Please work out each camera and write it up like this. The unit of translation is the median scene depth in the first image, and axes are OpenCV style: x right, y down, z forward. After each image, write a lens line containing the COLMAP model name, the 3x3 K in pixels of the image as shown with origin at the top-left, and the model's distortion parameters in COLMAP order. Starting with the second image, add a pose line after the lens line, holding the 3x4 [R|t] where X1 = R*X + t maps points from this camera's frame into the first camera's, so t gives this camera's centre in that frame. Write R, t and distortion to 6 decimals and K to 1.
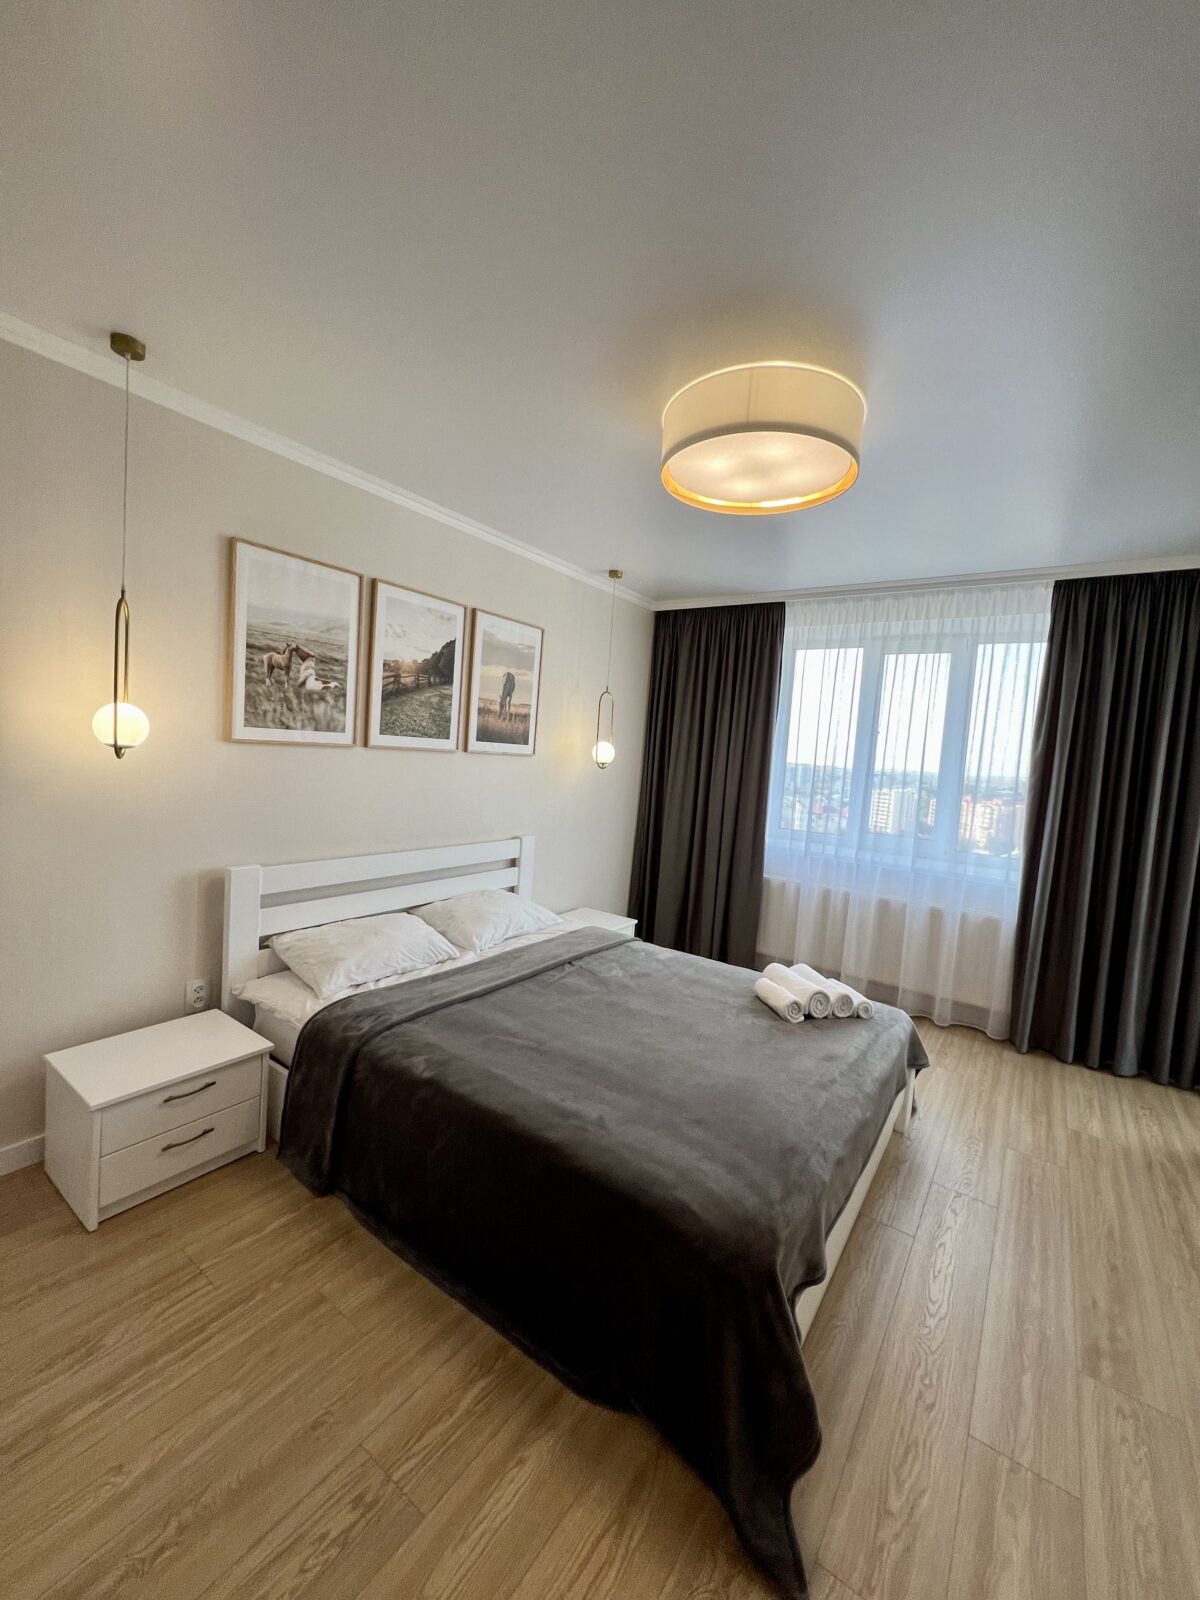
lens RADIAL K [[643.3, 0, 609.2], [0, 643.3, 795.3], [0, 0, 1]] dist [-0.003177, 0.002079]
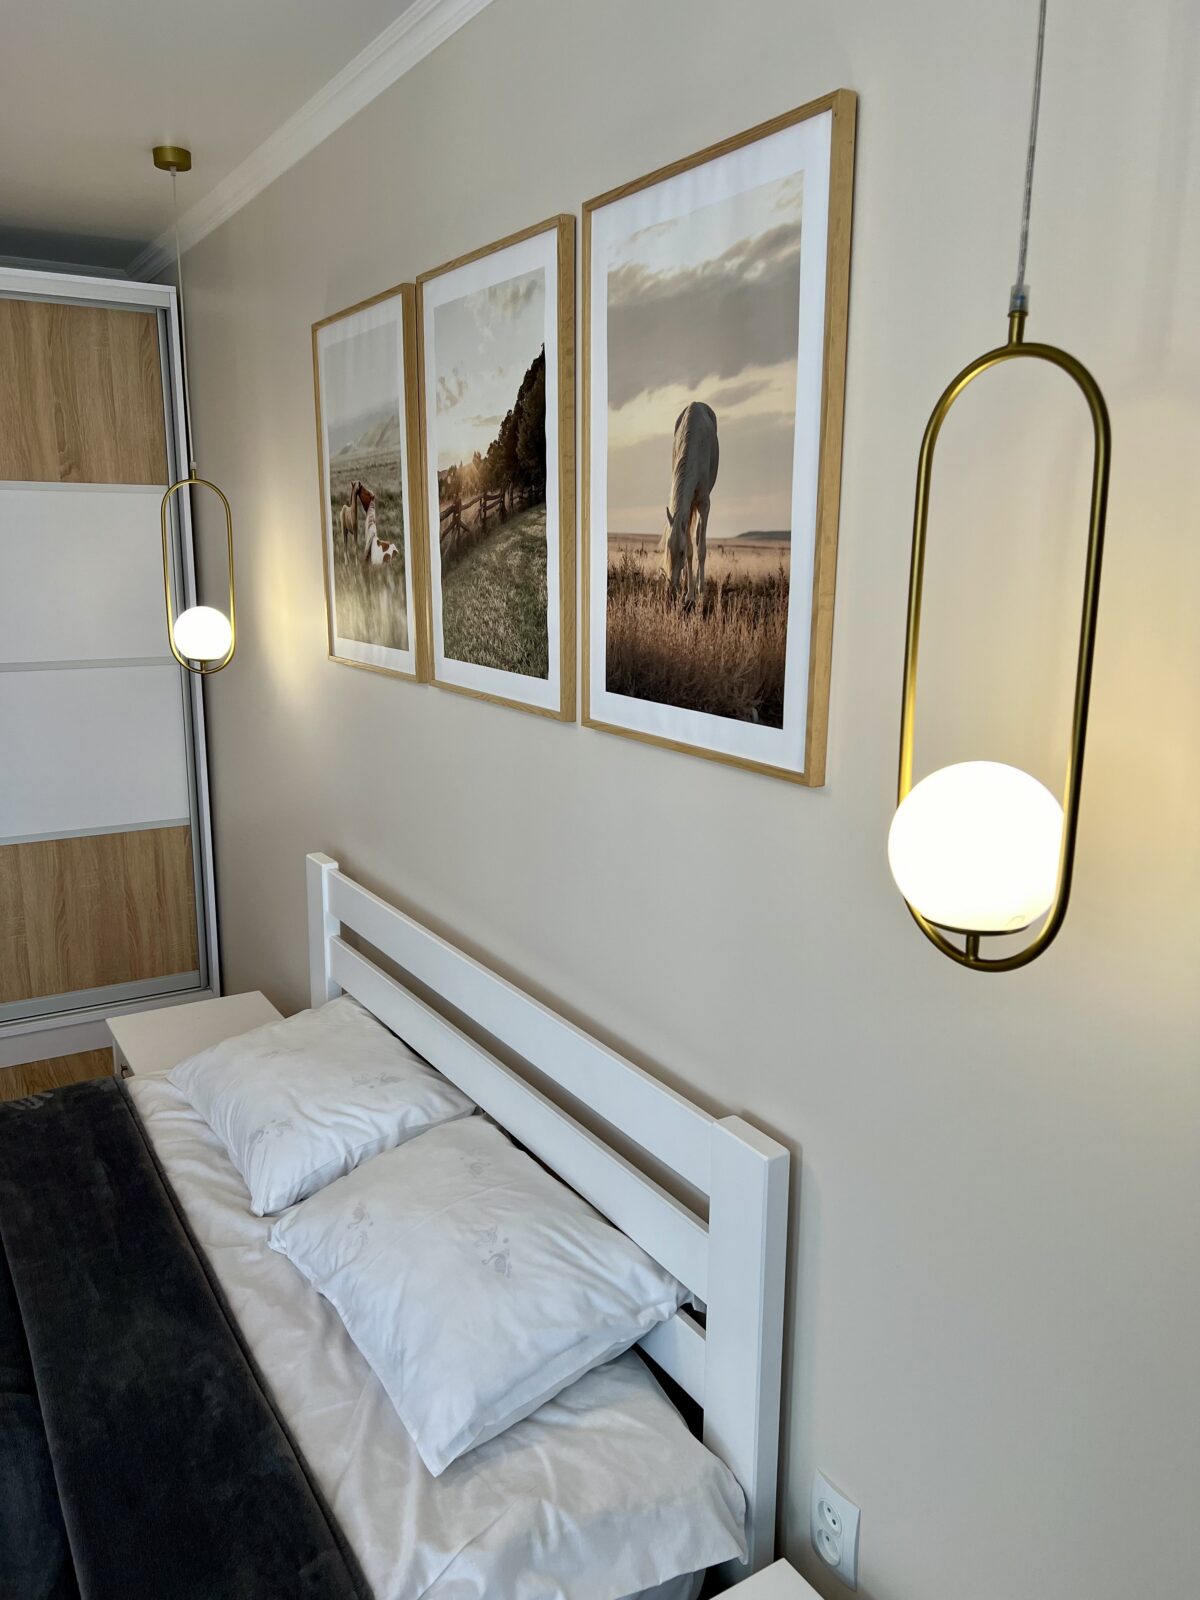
lens RADIAL K [[1204.3, 0, 614.9], [0, 1204.3, 802.9], [0, 0, 1]] dist [0.056818, -0.070310]
pose [[-0.390890, 0.123116, -0.912166, 0.367322], [-0.102136, 0.979092, 0.175918, -0.168330], [0.914753, 0.161929, -0.370143, 1.570558]]
